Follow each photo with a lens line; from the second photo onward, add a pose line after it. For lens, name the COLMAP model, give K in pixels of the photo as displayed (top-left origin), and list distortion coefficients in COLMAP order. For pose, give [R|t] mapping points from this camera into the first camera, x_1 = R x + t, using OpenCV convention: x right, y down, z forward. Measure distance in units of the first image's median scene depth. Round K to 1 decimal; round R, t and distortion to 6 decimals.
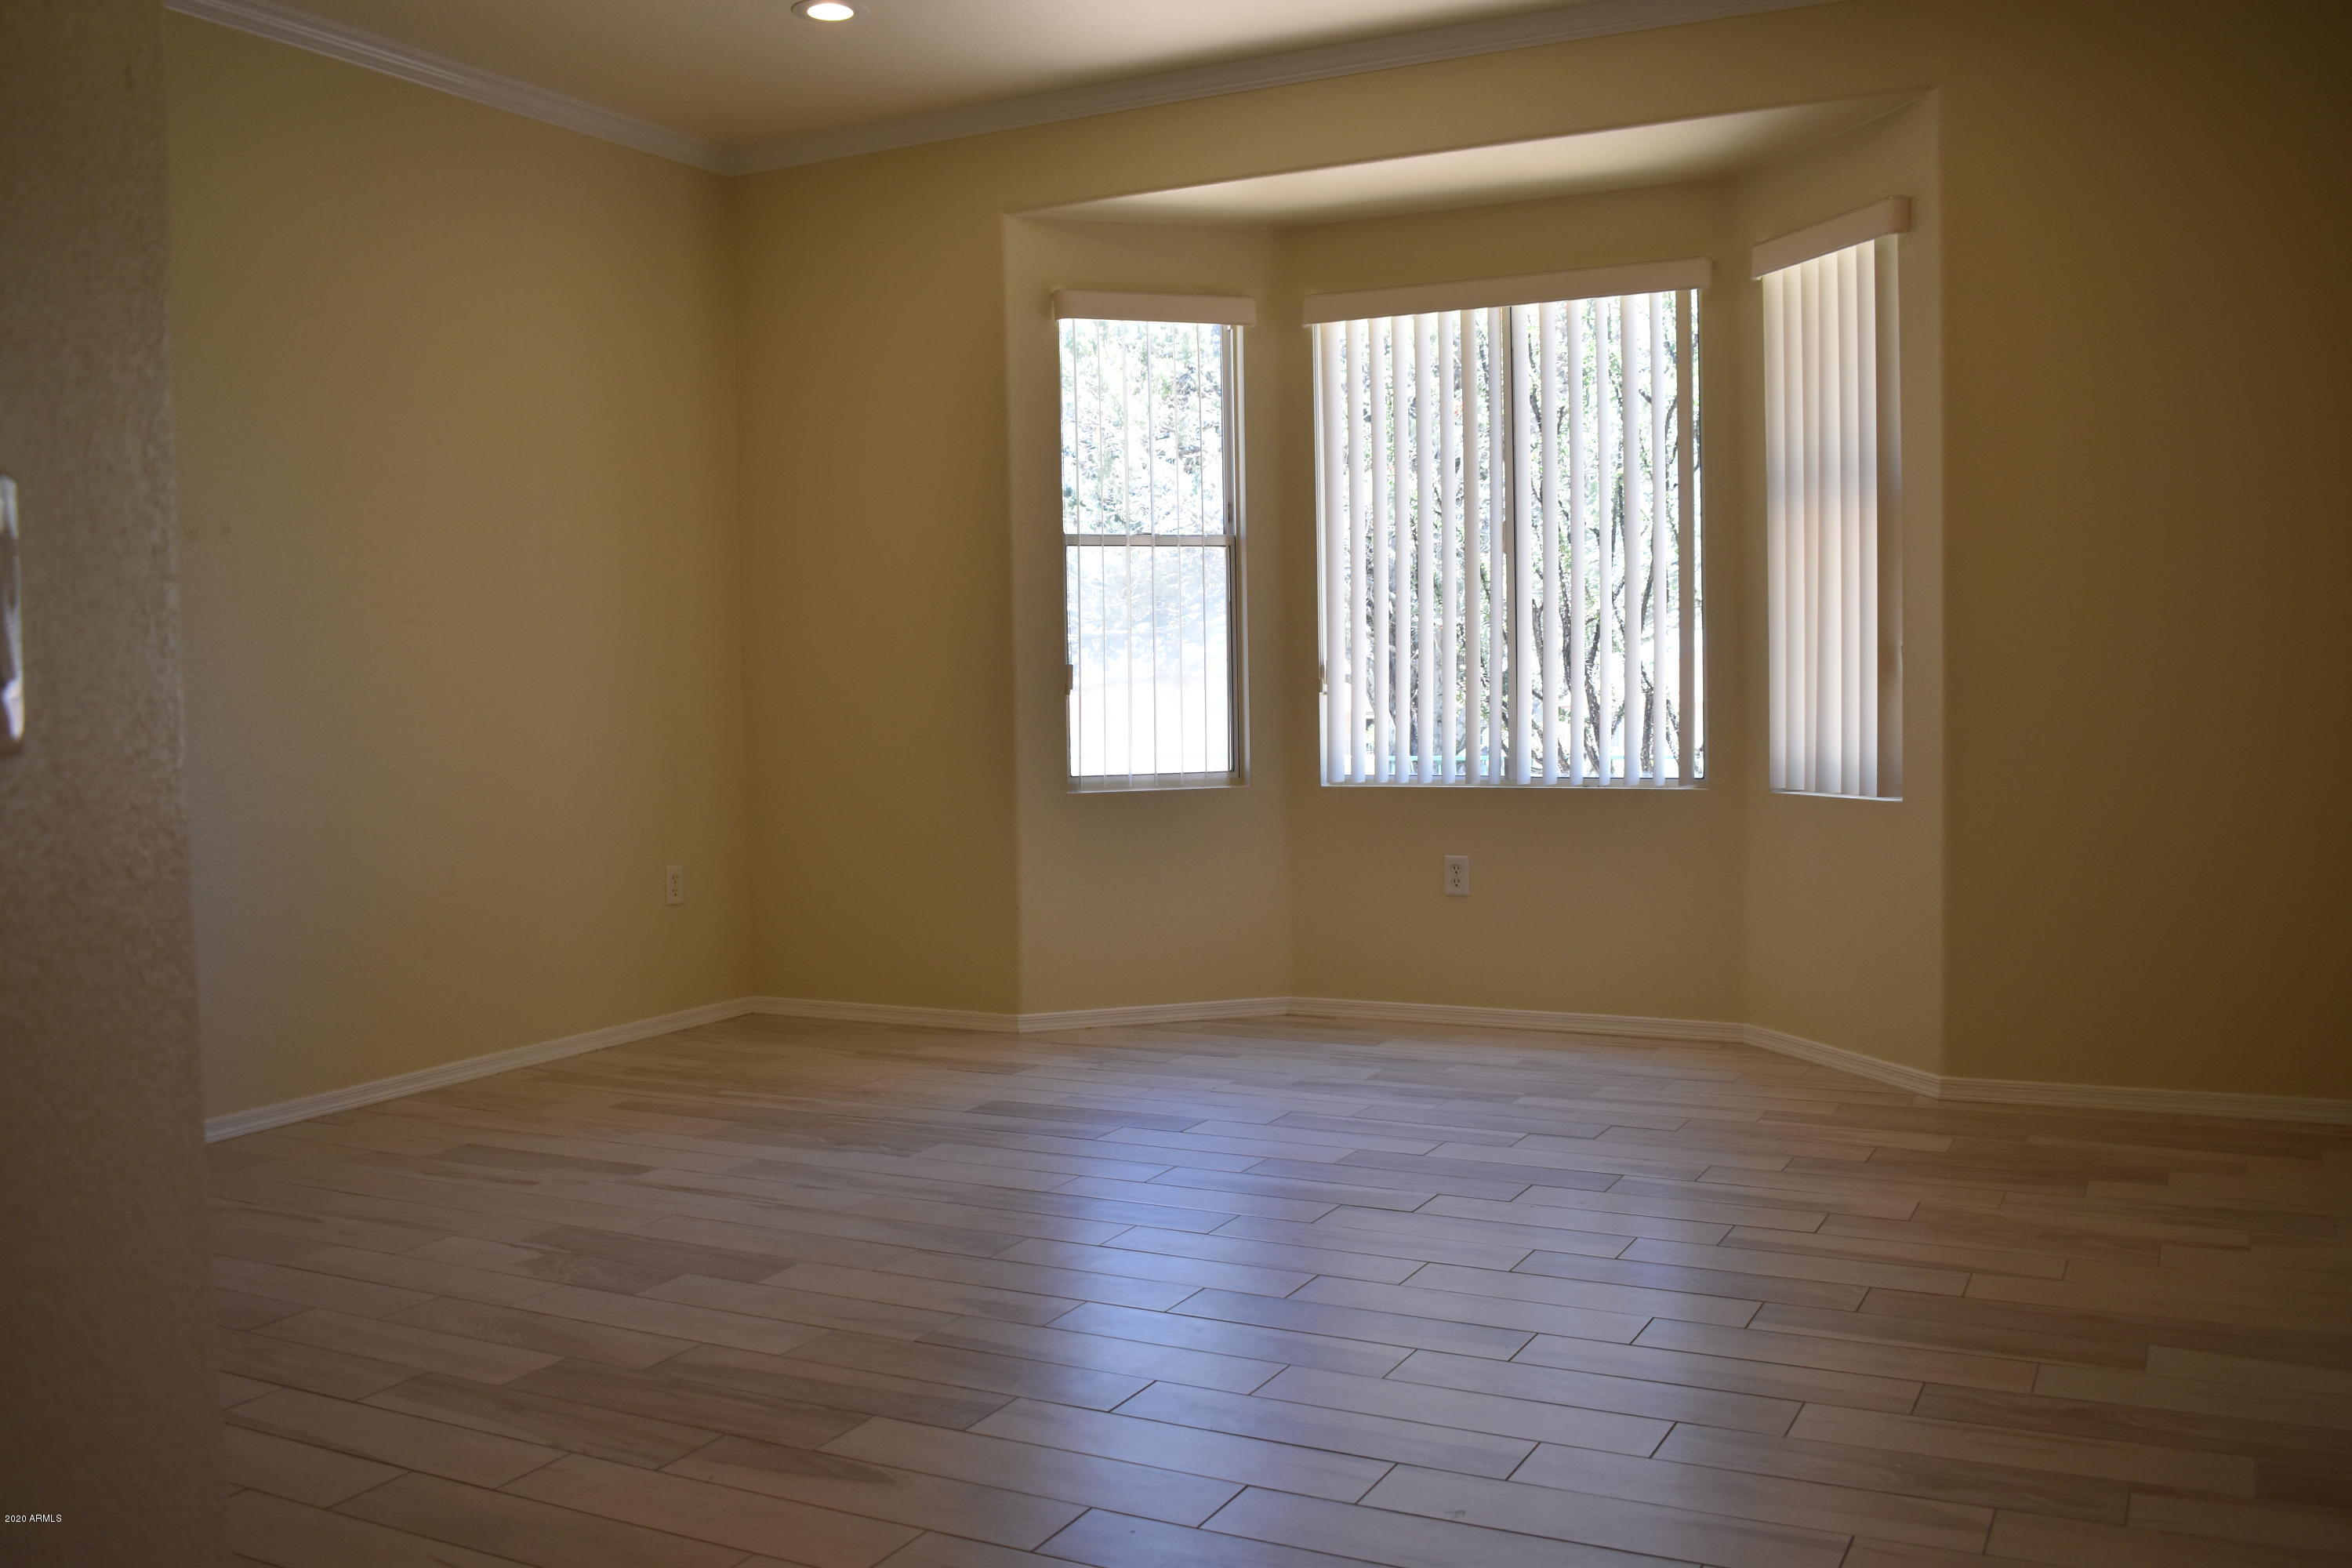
lens RADIAL K [[2049.2, 0, 1177.9], [0, 2049.2, 788.4], [0, 0, 1]] dist [-0.090272, 0.007911]
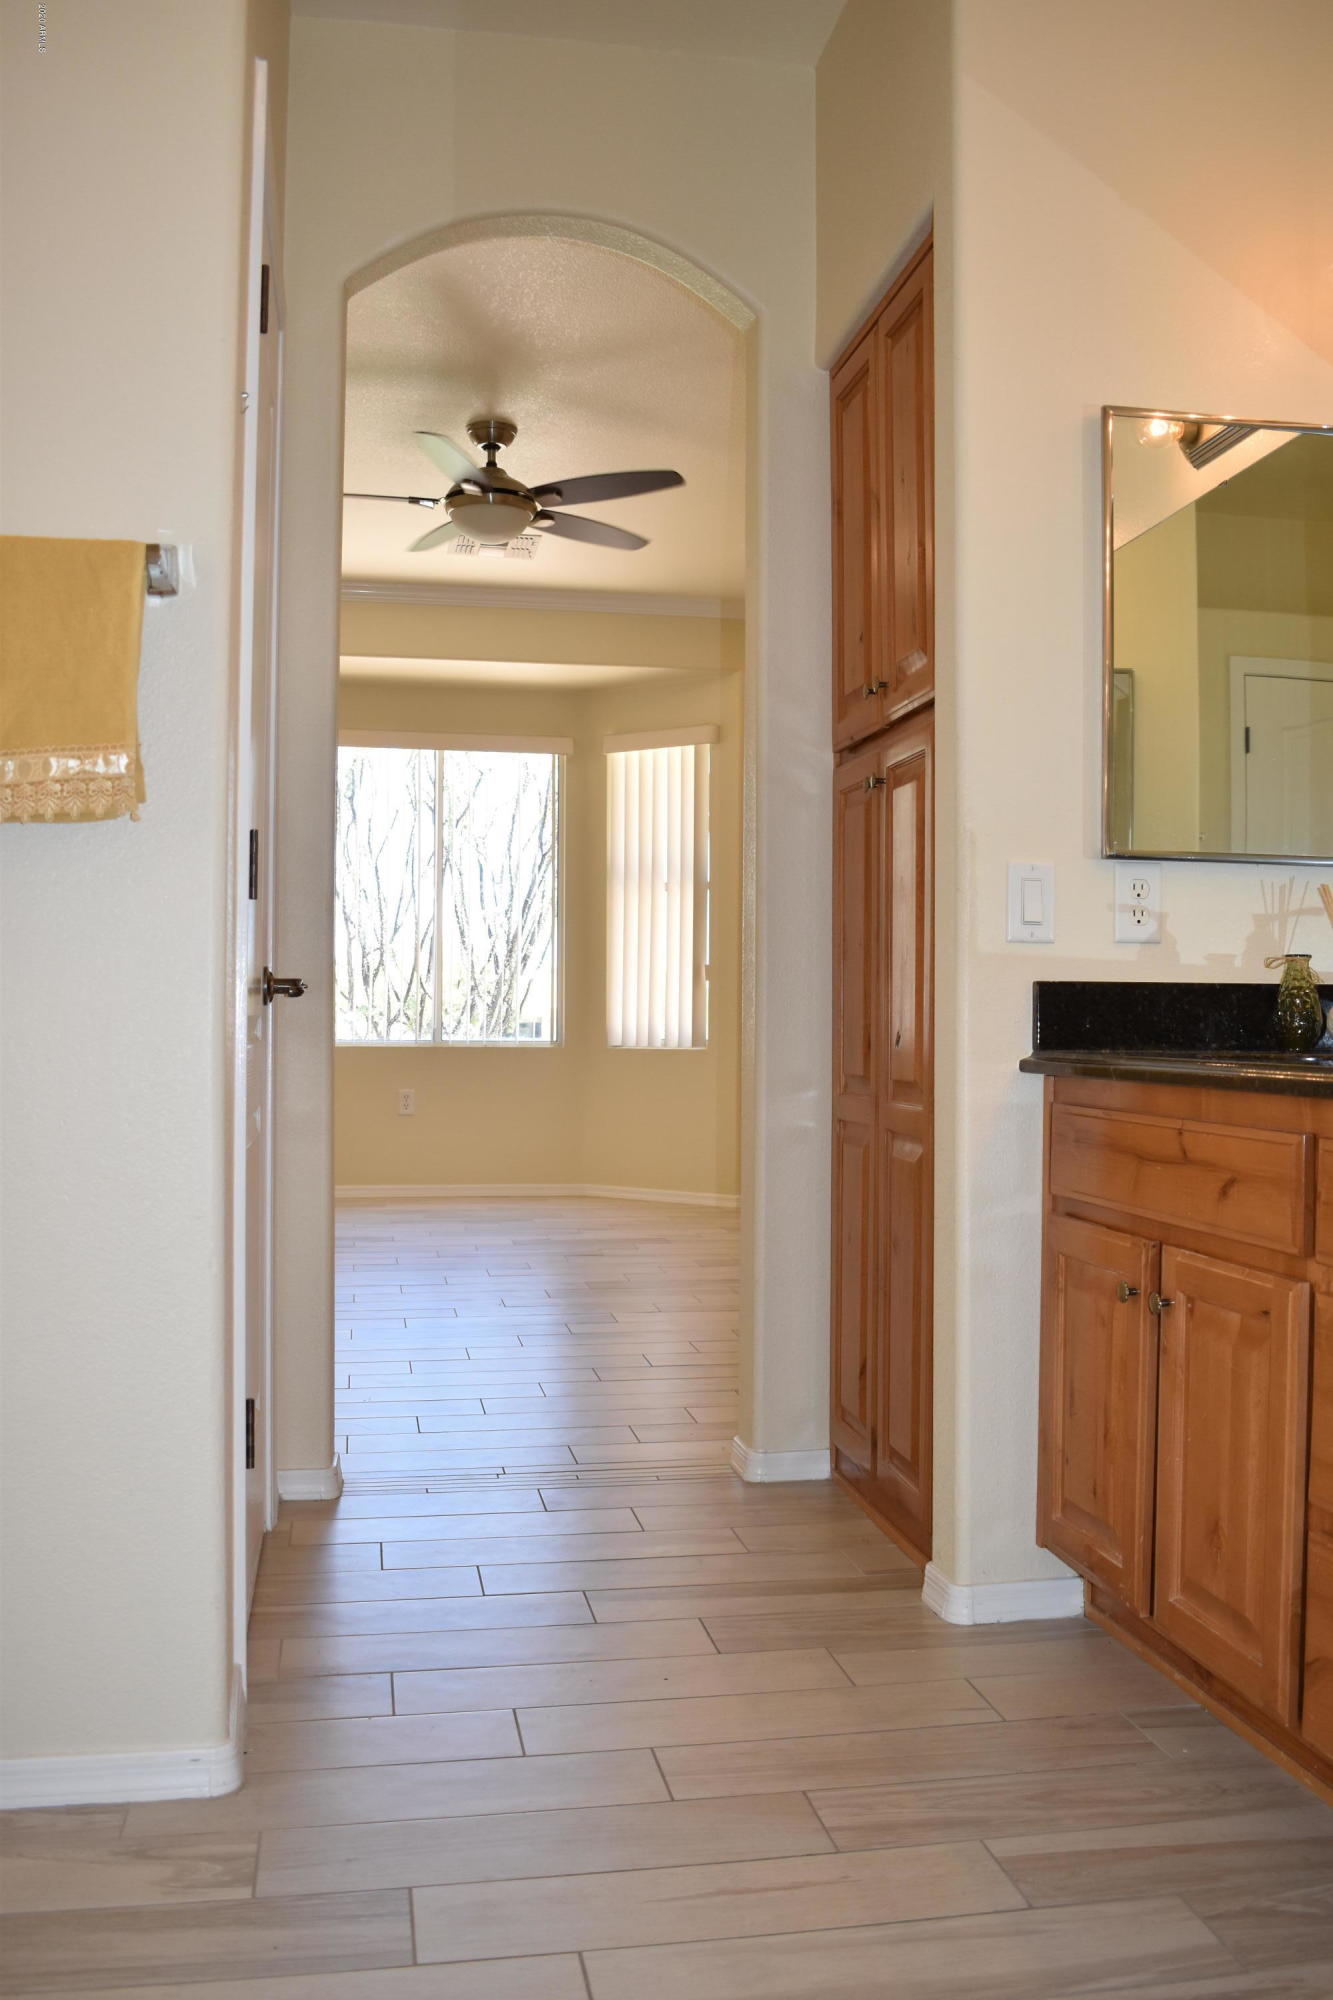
lens RADIAL K [[1742.5, 0, 664.3], [0, 1742.5, 1007.7], [0, 0, 1]] dist [-0.090272, 0.007911]
pose [[0.784082, 0.022734, 0.620240, -0.558051], [0.011567, 0.998620, -0.051226, 0.041911], [-0.620549, 0.047339, 0.782737, -0.187663]]
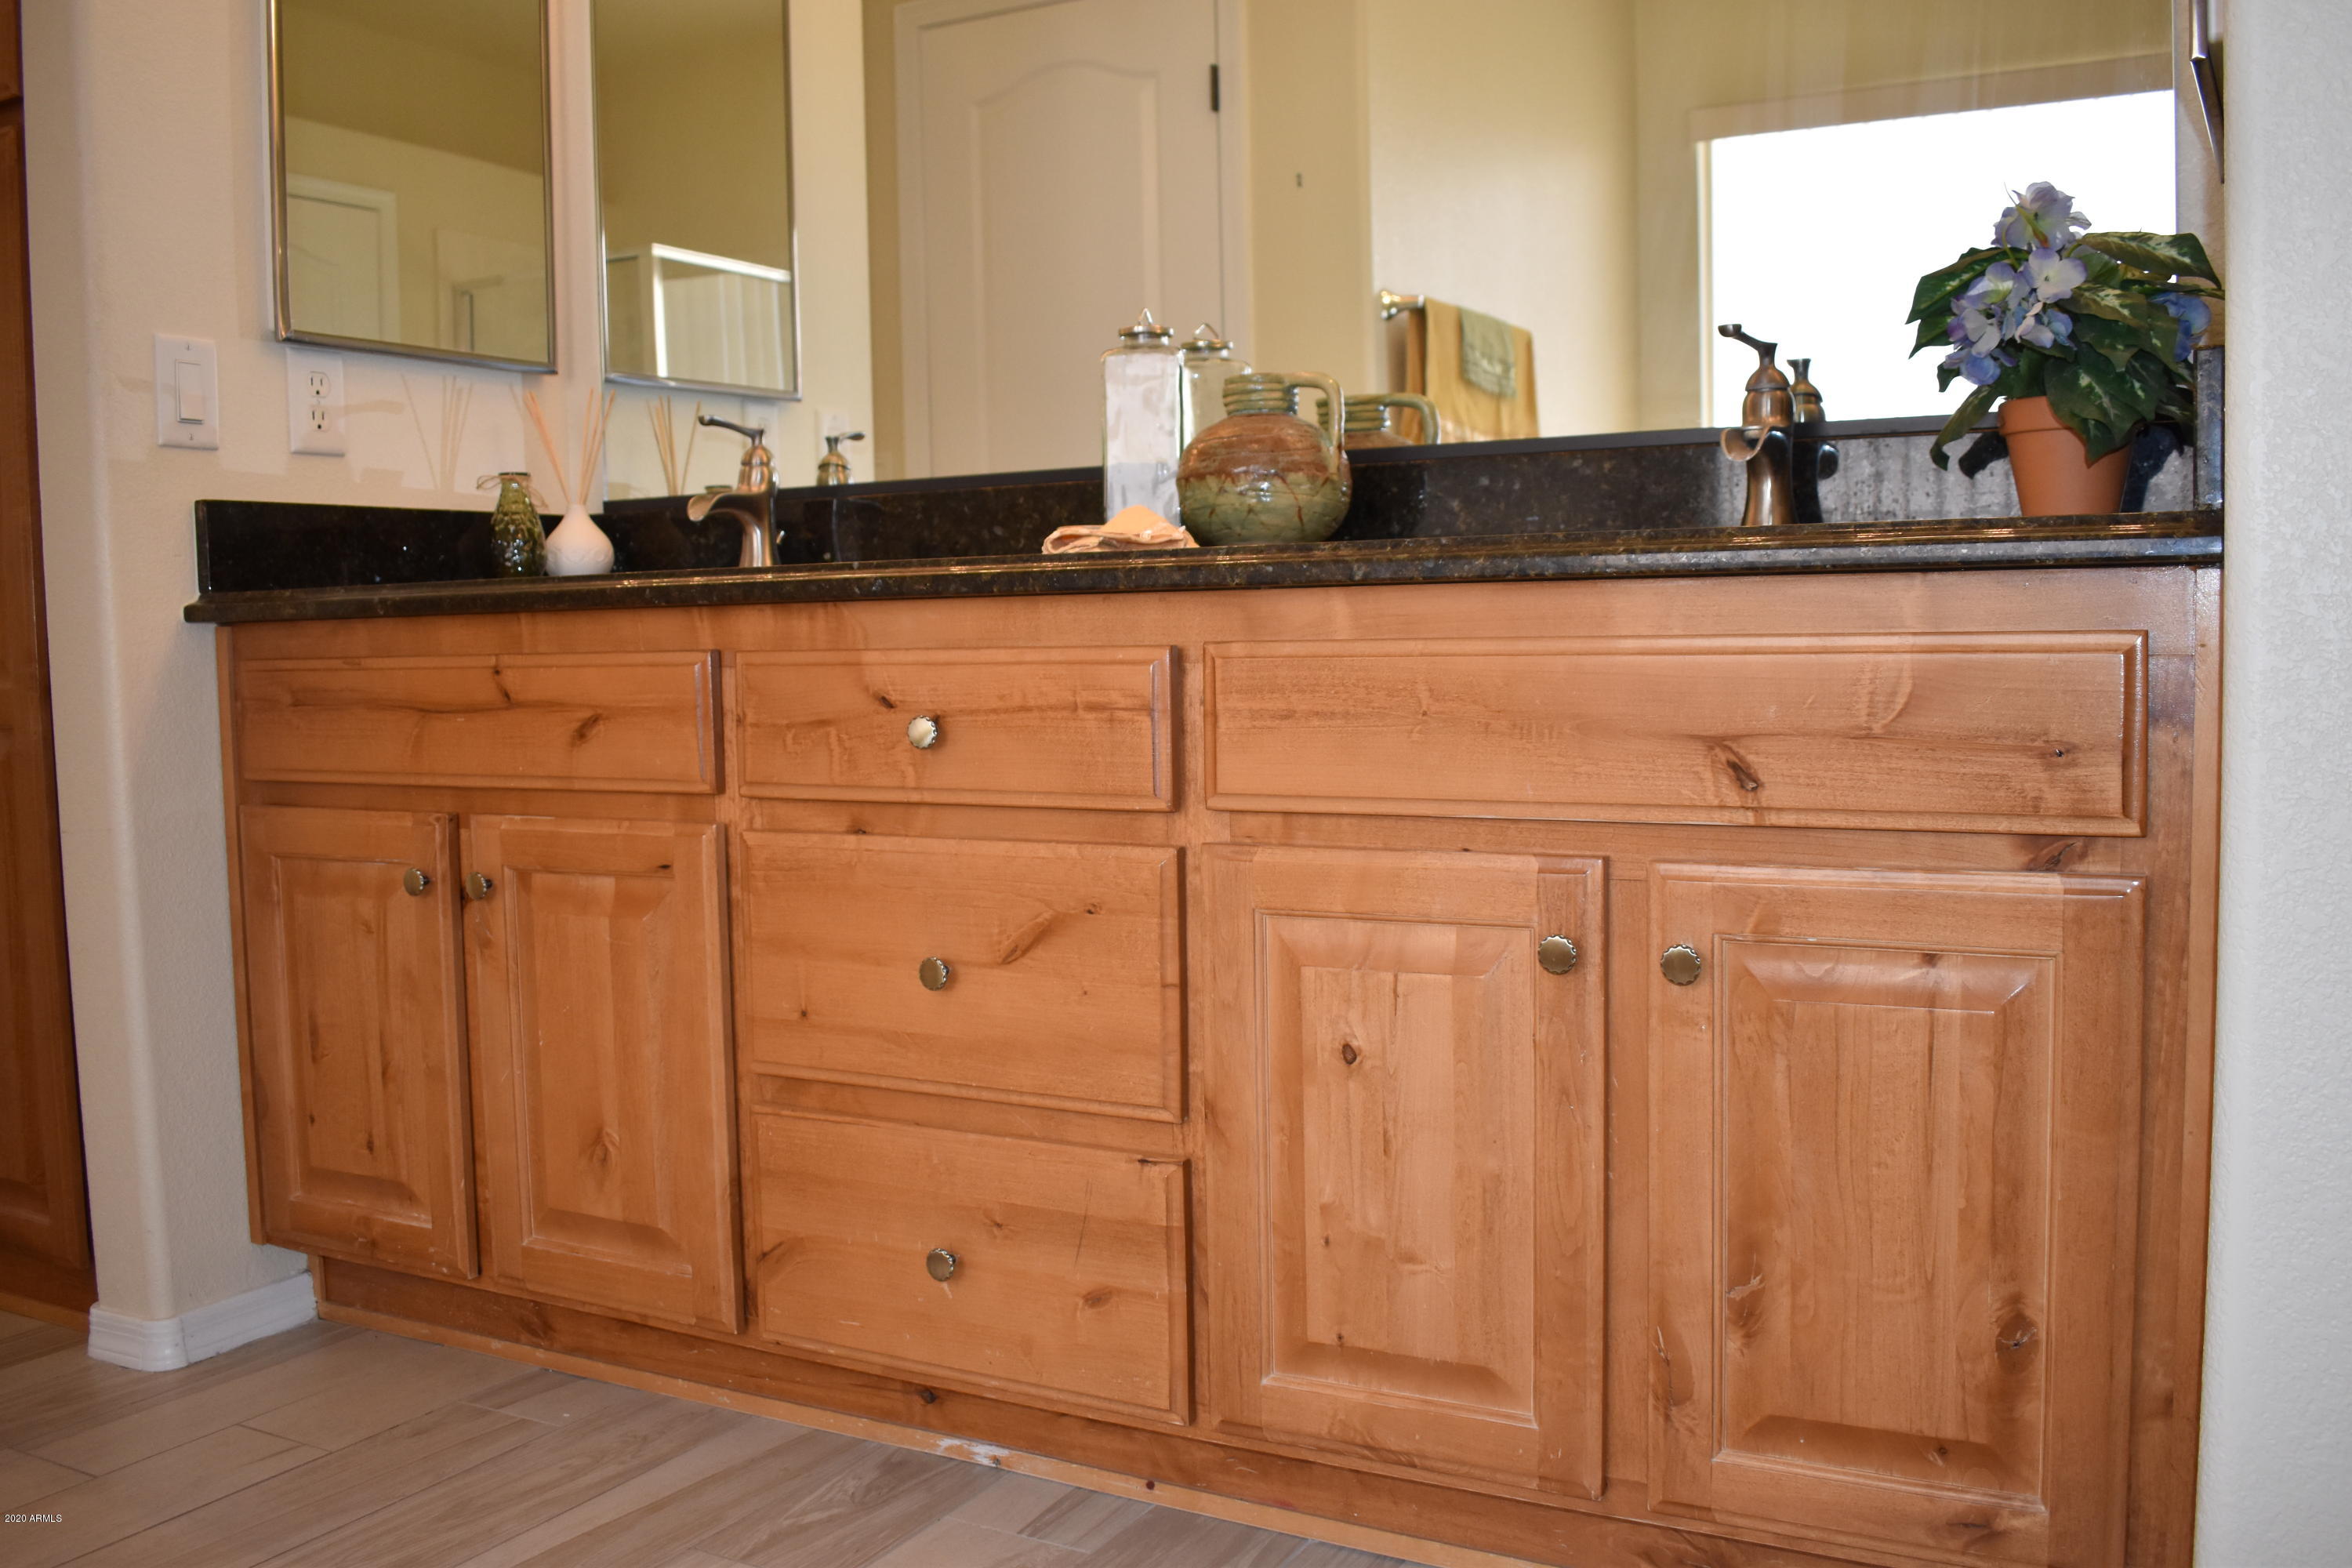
lens RADIAL K [[2049.2, 0, 1190.7], [0, 2049.2, 786.7], [0, 0, 1]] dist [-0.090272, 0.007911]
pose [[0.012828, -0.063949, 0.997871, -0.587562], [0.067381, 0.995740, 0.062946, 0.055377], [-0.997645, 0.066430, 0.017082, -0.099157]]
